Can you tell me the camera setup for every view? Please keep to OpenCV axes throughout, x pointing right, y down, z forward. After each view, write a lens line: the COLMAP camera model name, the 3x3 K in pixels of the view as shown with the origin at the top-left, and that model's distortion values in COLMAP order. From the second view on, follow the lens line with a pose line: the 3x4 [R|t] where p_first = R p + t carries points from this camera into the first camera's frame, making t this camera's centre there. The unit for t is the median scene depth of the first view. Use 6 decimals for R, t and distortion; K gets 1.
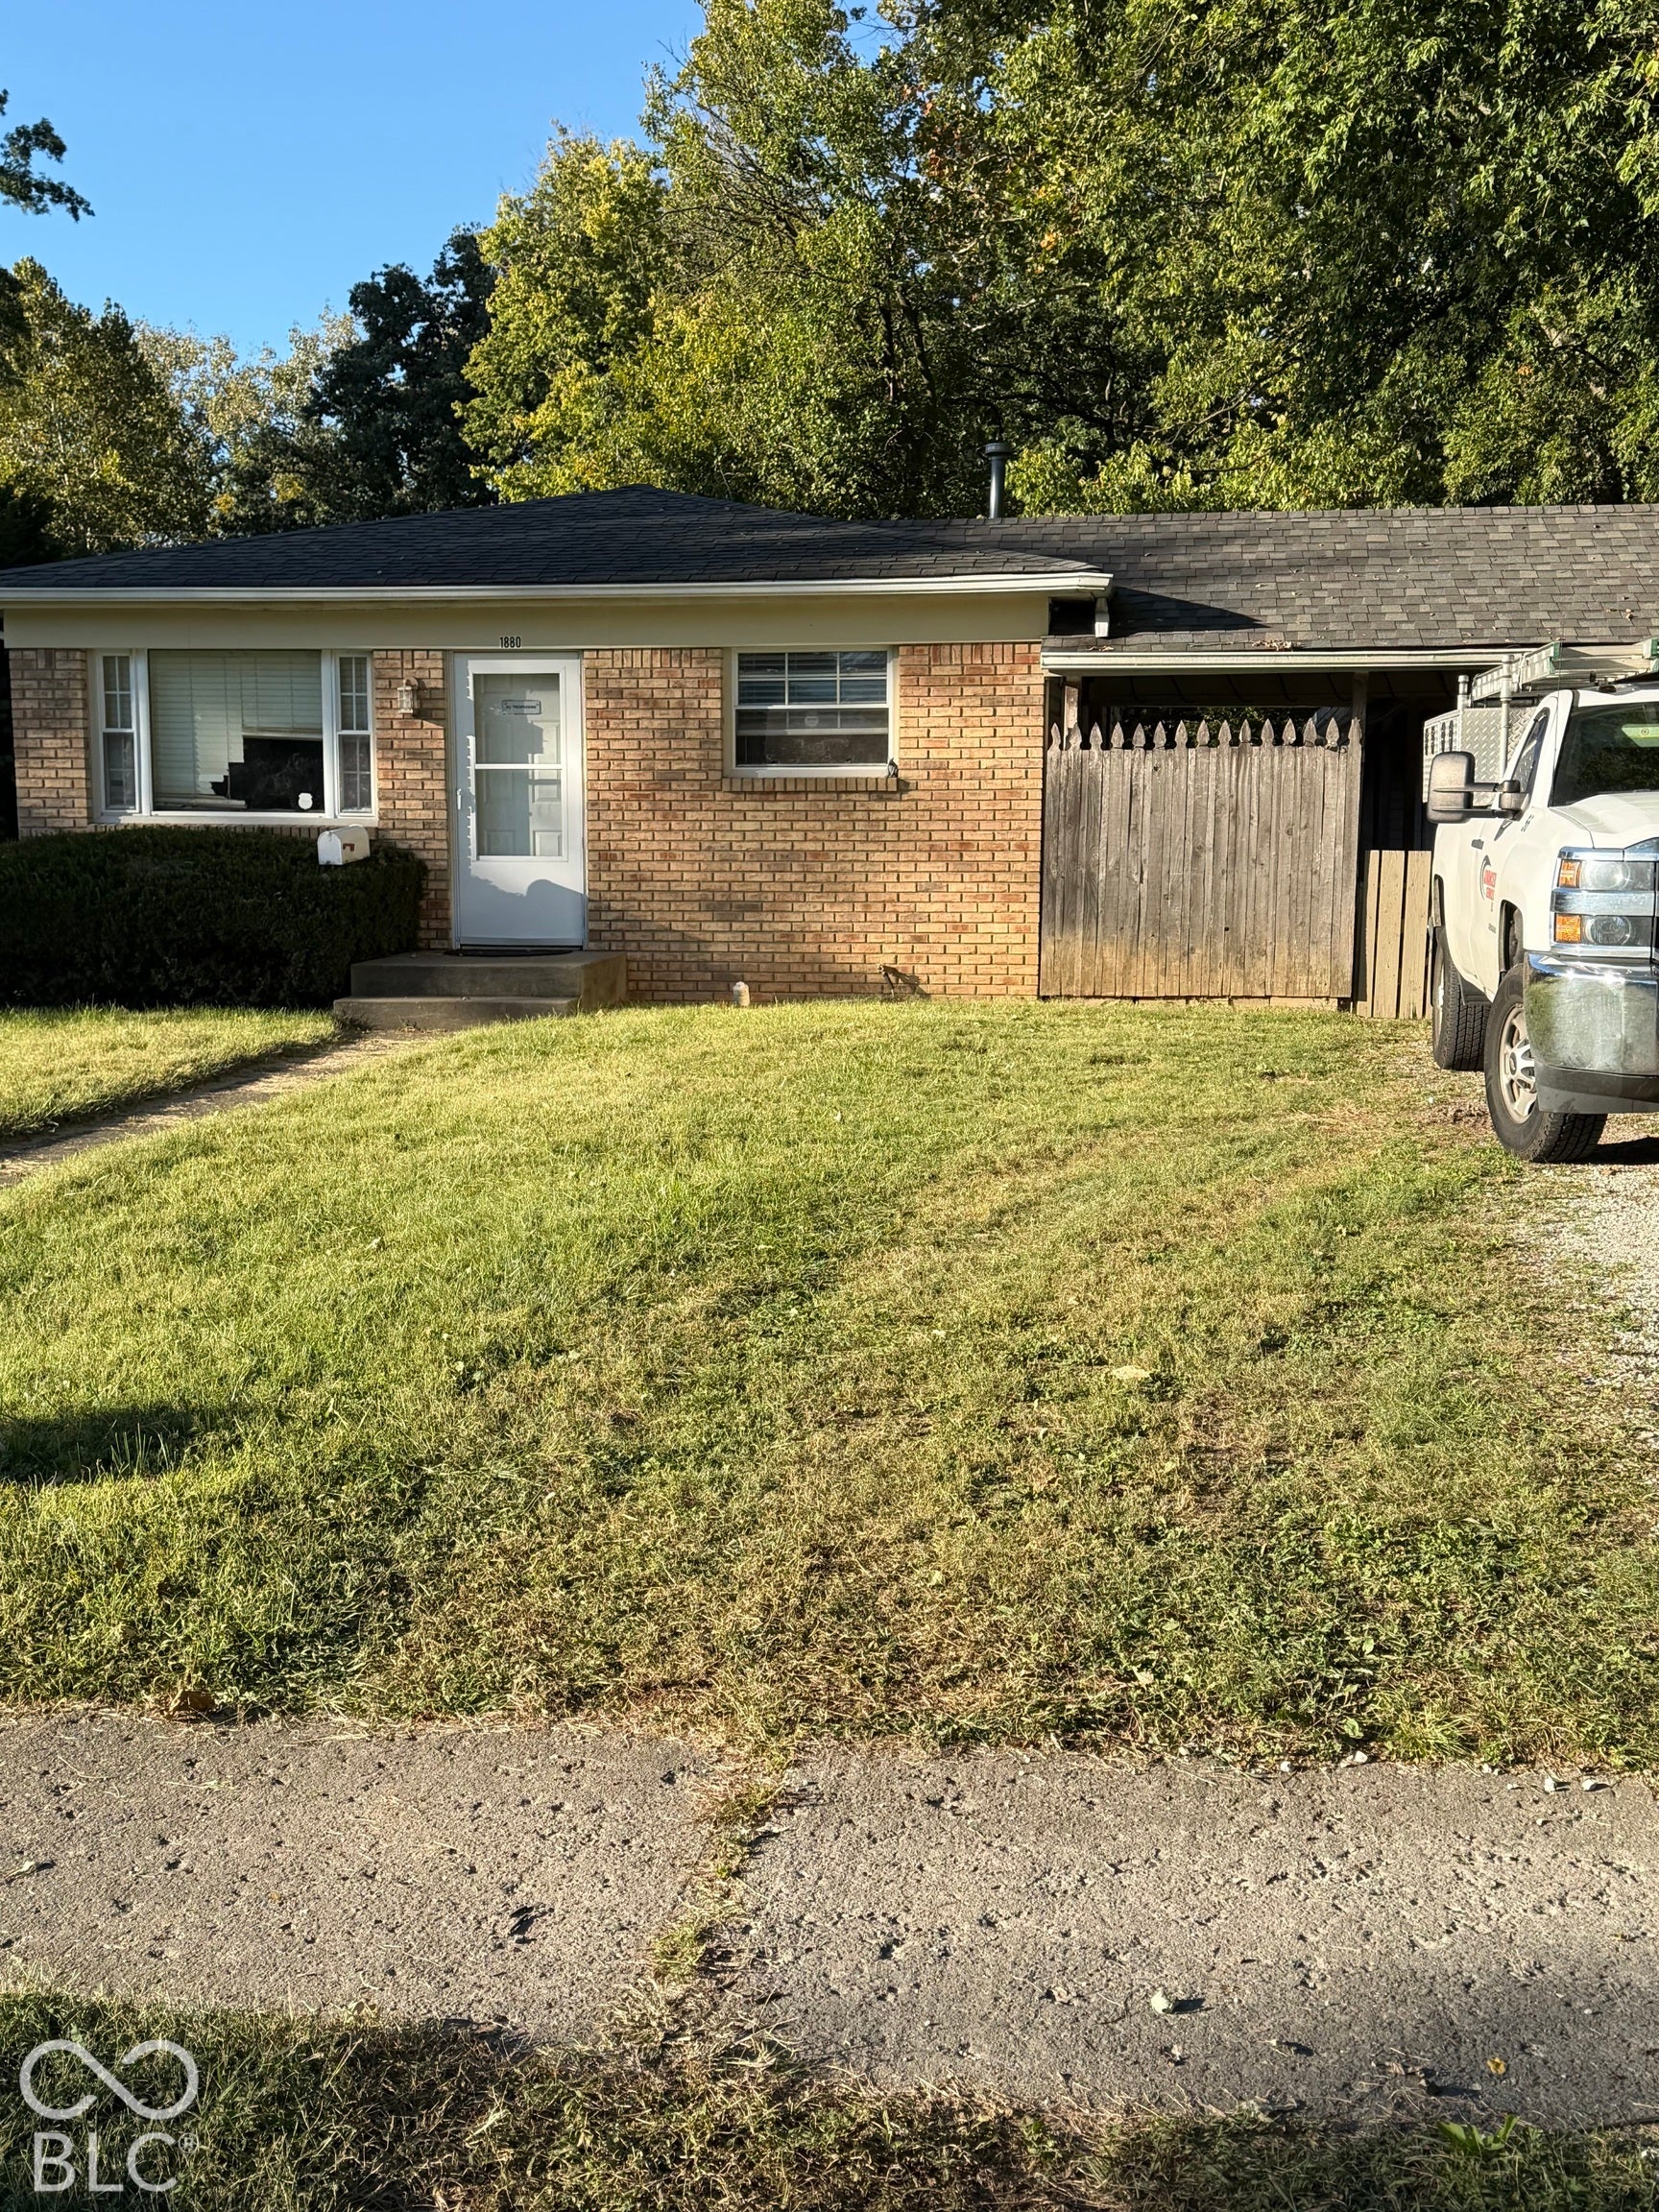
lens RADIAL K [[2454.9, 0, 829.5], [0, 2454.9, 1106.0], [0, 0, 1]] dist [0.192632, -0.466621]
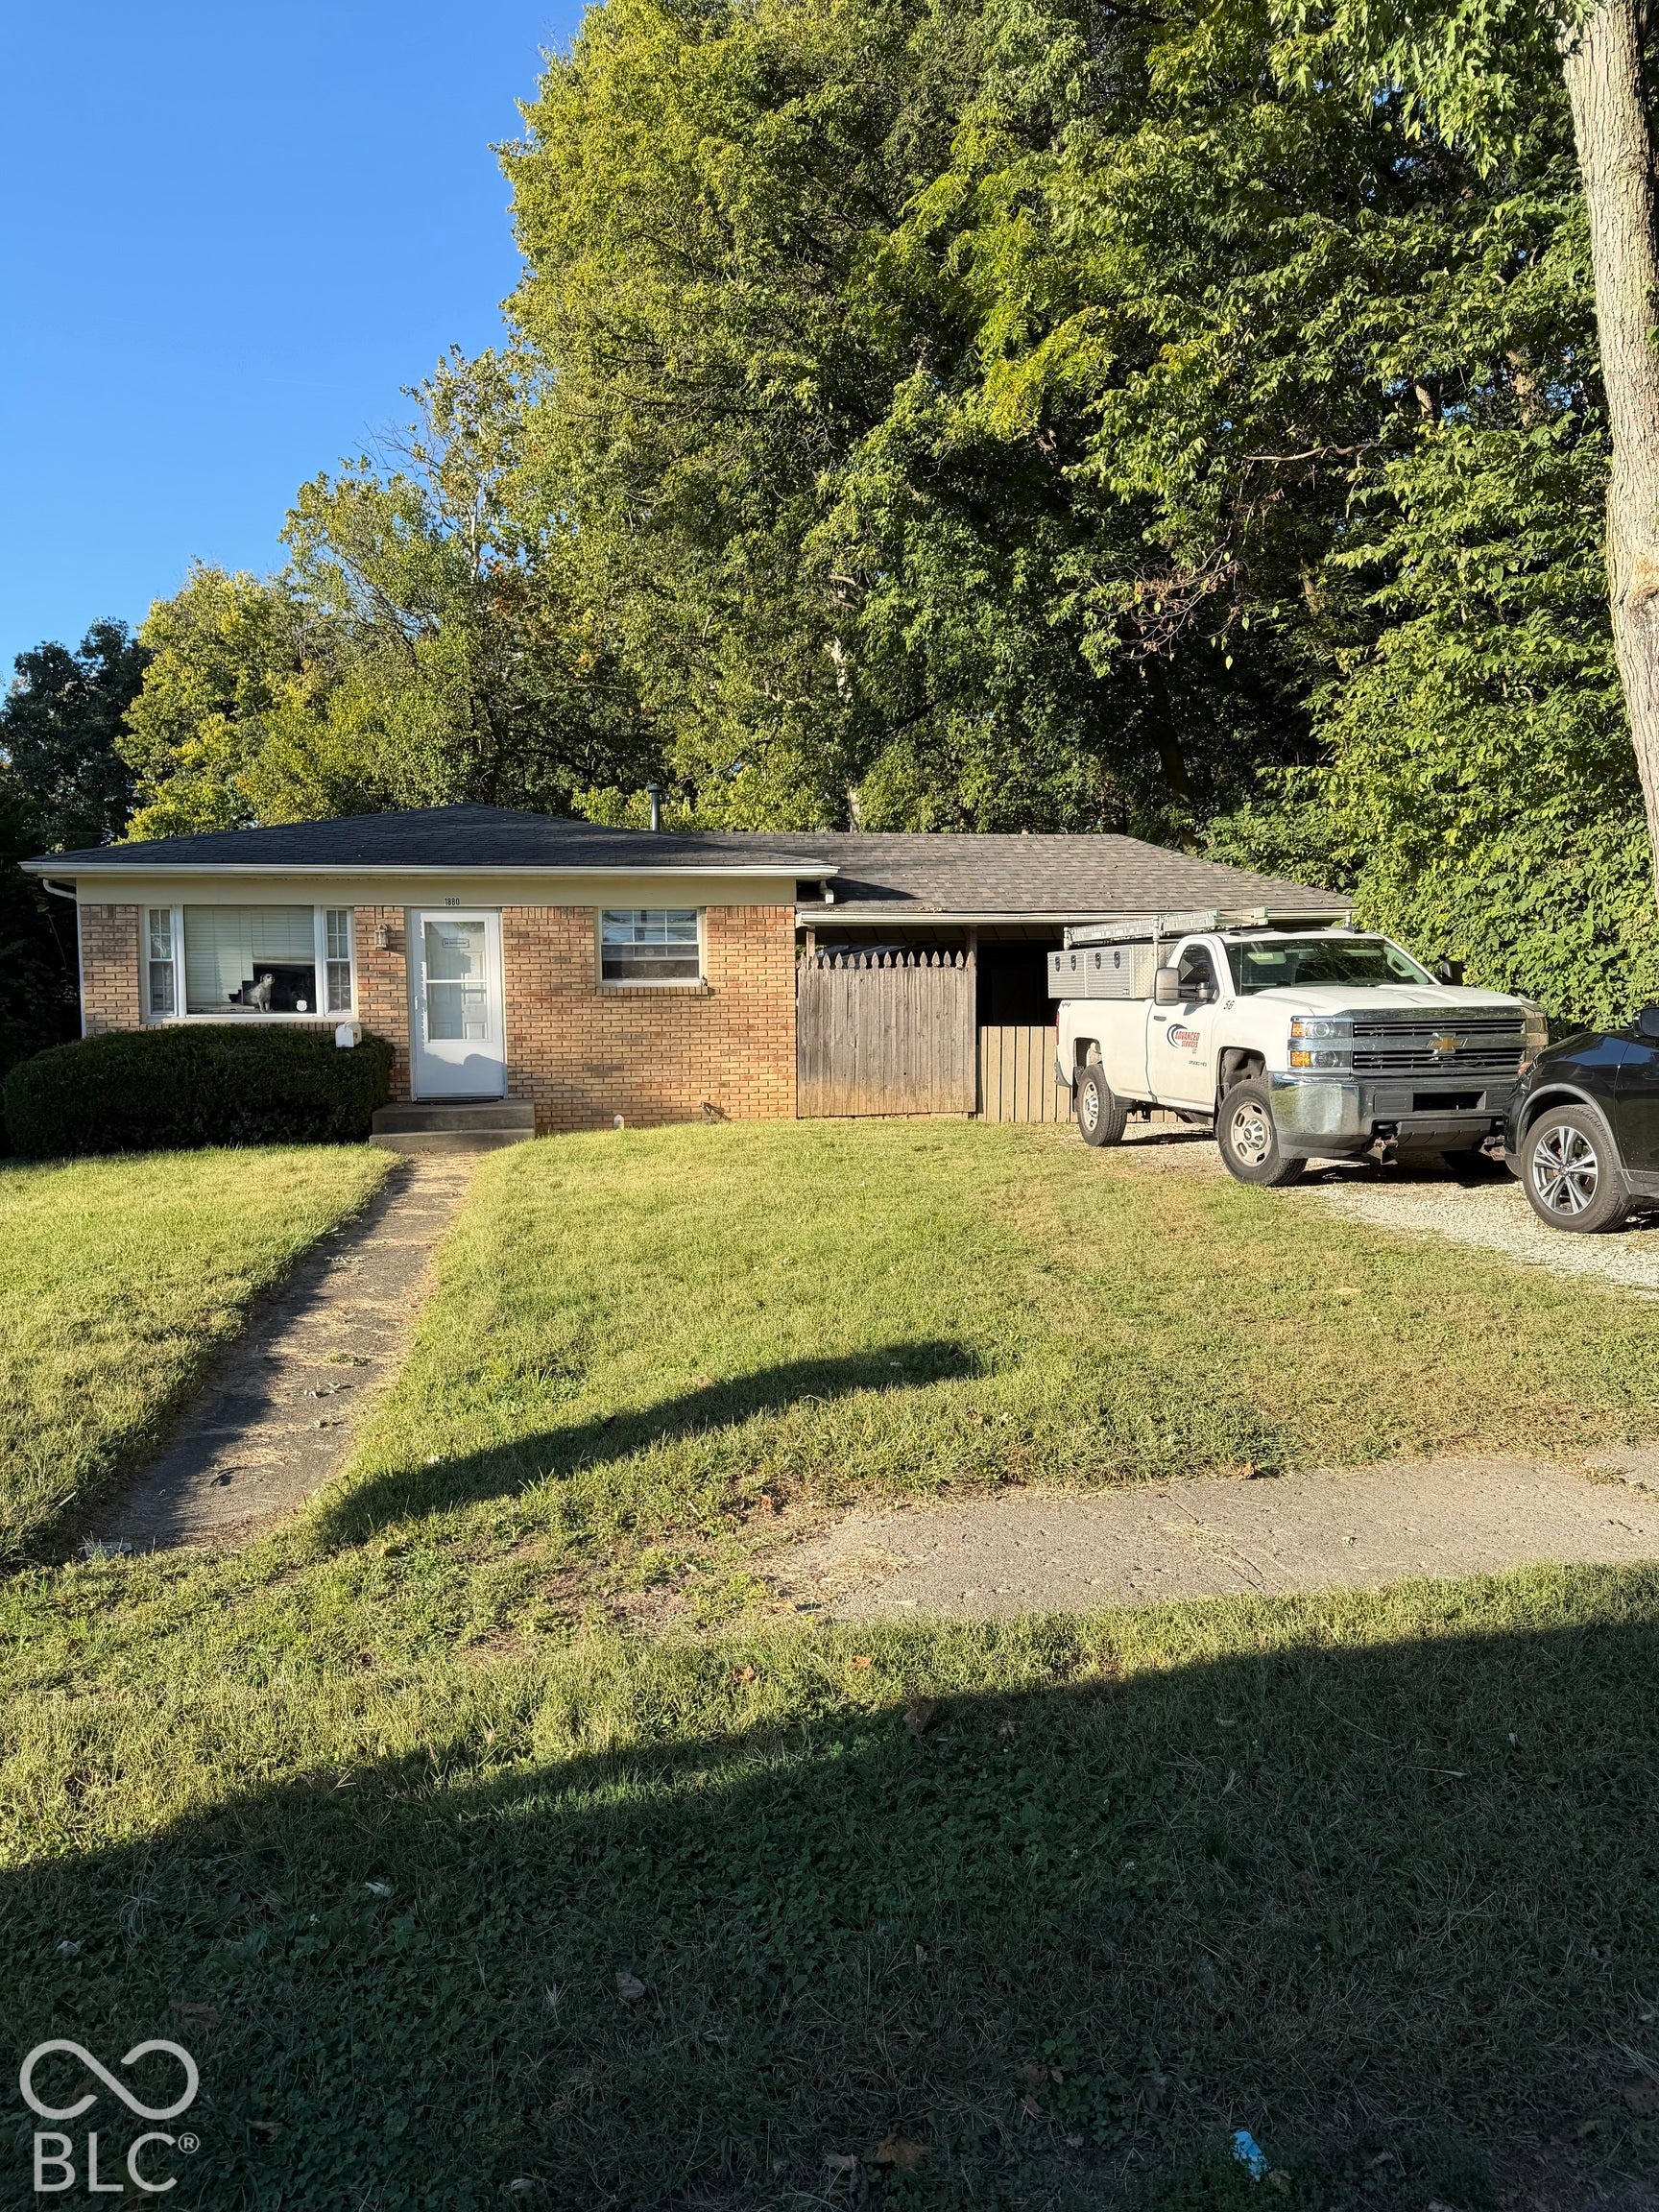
lens RADIAL K [[1591.4, 0, 829.5], [0, 1591.4, 1106.0], [0, 0, 1]] dist [0.139144, -0.301860]
pose [[0.939324, -0.033982, 0.341345, -0.251467], [0.054886, 0.997150, -0.051768, 0.004066], [-0.338612, 0.067361, 0.938512, -0.008000]]
